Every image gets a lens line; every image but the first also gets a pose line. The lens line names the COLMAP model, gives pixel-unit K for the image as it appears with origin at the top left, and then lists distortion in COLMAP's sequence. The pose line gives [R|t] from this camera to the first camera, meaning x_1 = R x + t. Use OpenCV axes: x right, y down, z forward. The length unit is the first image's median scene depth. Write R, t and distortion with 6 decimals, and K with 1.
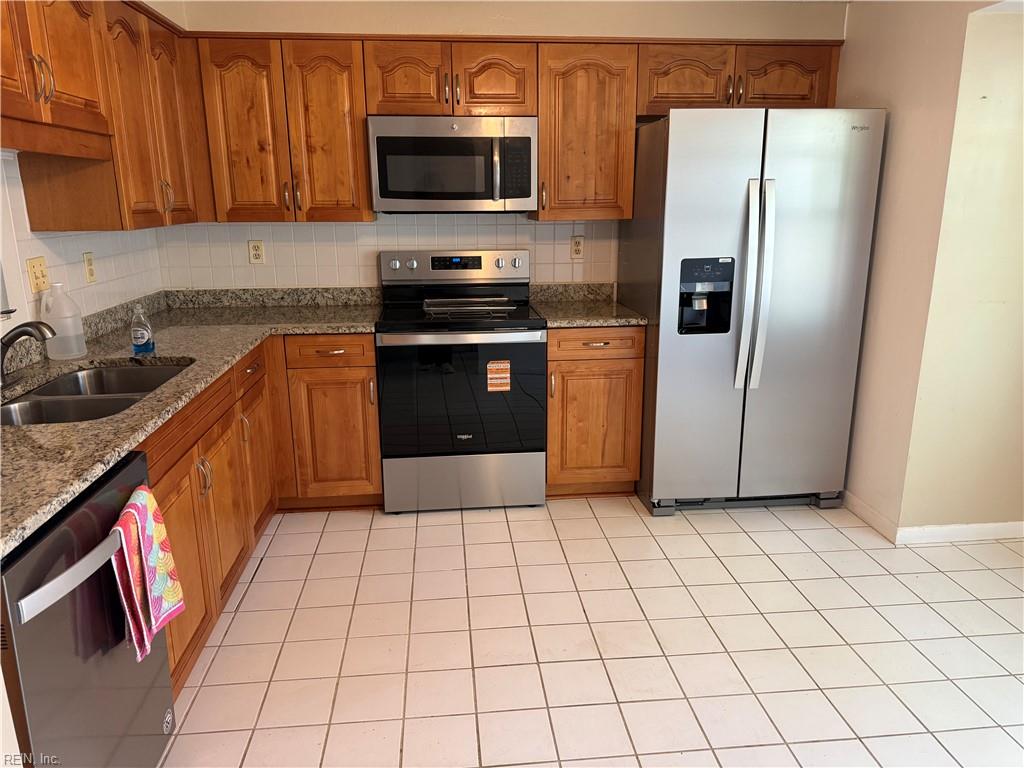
lens RADIAL K [[730.0, 0, 512.0], [0, 730.0, 384.0], [0, 0, 1]] dist [0.152513, -0.249006]
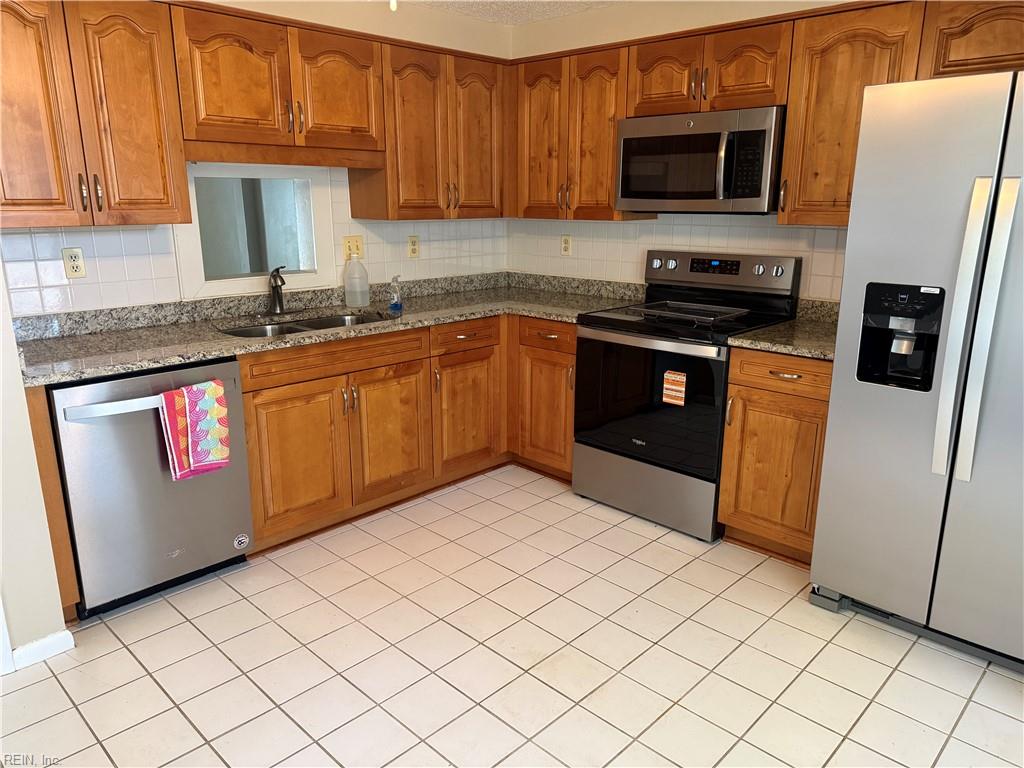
lens RADIAL K [[730.0, 0, 512.0], [0, 730.0, 384.0], [0, 0, 1]] dist [0.152513, -0.249006]
pose [[0.646204, 0.200251, -0.736424, 0.541421], [-0.197386, 0.975982, 0.092188, -0.061723], [0.737197, 0.085788, 0.670210, 0.213952]]
